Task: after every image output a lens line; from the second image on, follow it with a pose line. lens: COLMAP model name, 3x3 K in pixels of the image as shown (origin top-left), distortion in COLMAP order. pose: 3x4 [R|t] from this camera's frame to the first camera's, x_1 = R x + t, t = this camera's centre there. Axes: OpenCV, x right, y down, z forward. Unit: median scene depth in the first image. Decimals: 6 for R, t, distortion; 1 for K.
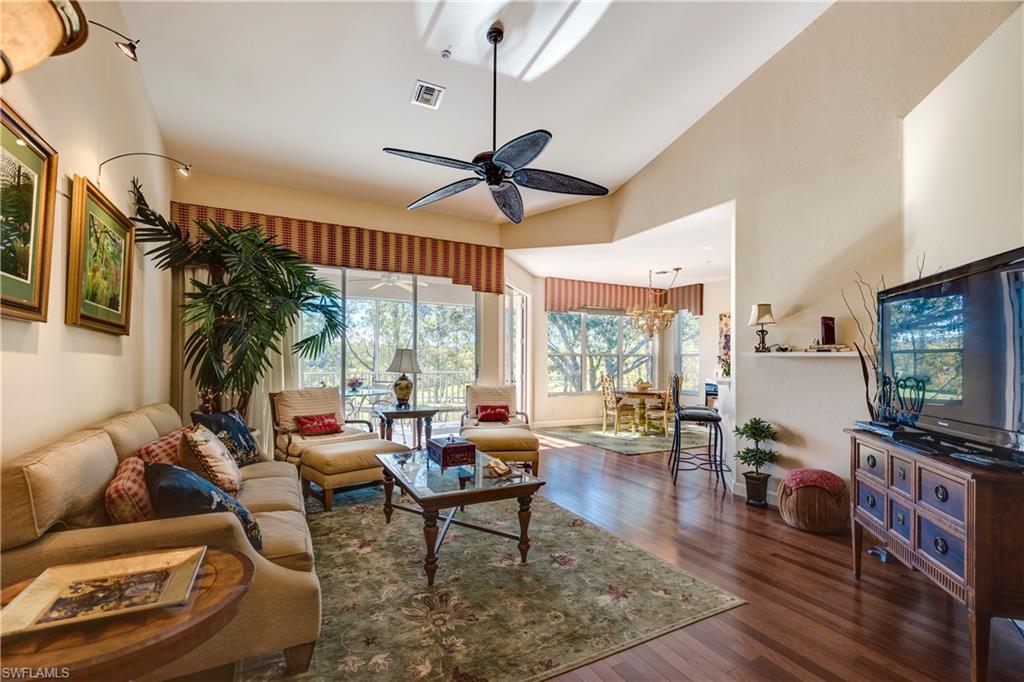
lens RADIAL K [[446.9, 0, 505.9], [0, 446.9, 349.7], [0, 0, 1]] dist [-0.000402, 0.000016]
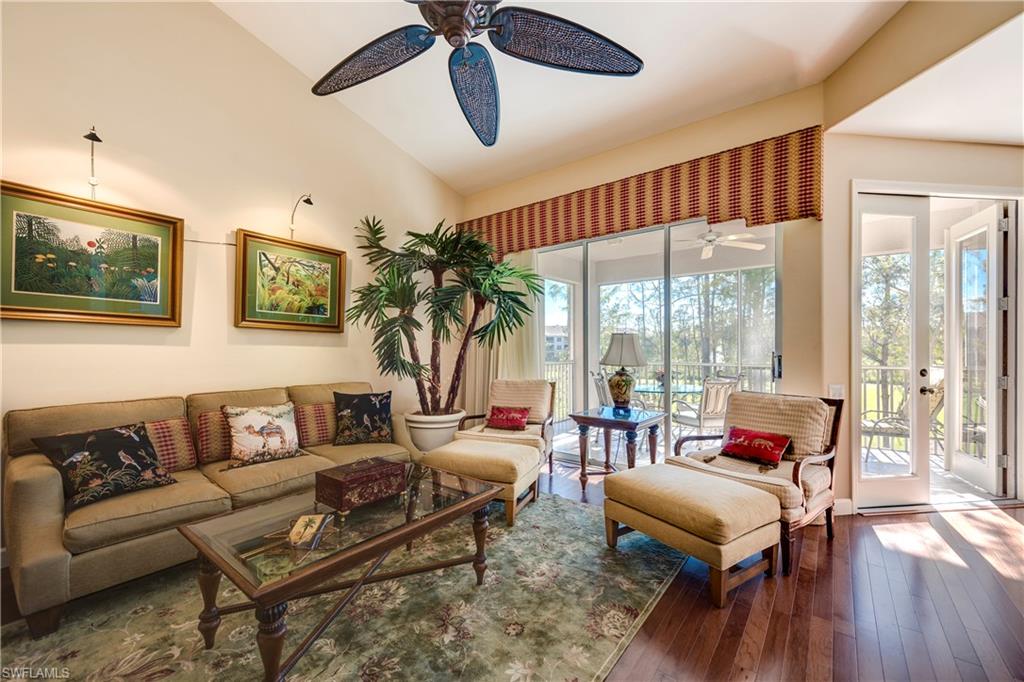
lens RADIAL K [[405.3, 0, 494.7], [0, 405.3, 350.4], [0, 0, 1]] dist [0.010596, 0.000154]
pose [[0.414573, -0.010192, -0.909959, 0.234378], [0.026854, 0.999639, 0.001039, 0.016258], [0.909620, -0.024867, 0.414697, 0.424265]]
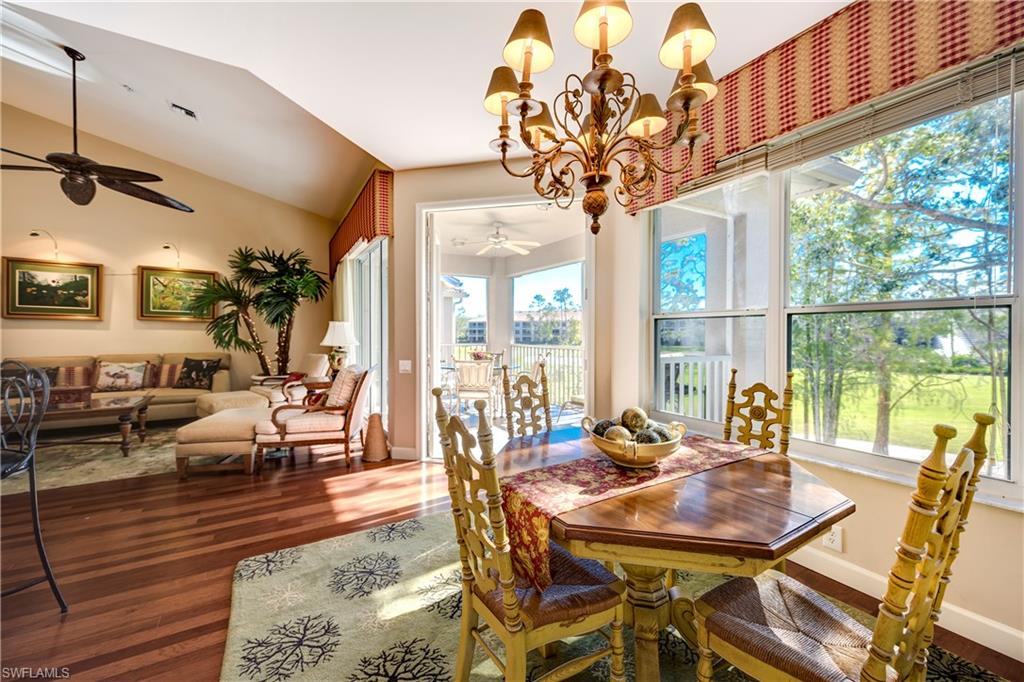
lens RADIAL K [[405.3, 0, 515.3], [0, 405.3, 331.2], [0, 0, 1]] dist [0.010596, 0.000154]
pose [[0.073044, -0.012869, -0.997246, 0.602277], [0.016434, 0.999797, -0.011698, 0.029209], [0.997193, -0.015534, 0.073241, 1.087519]]
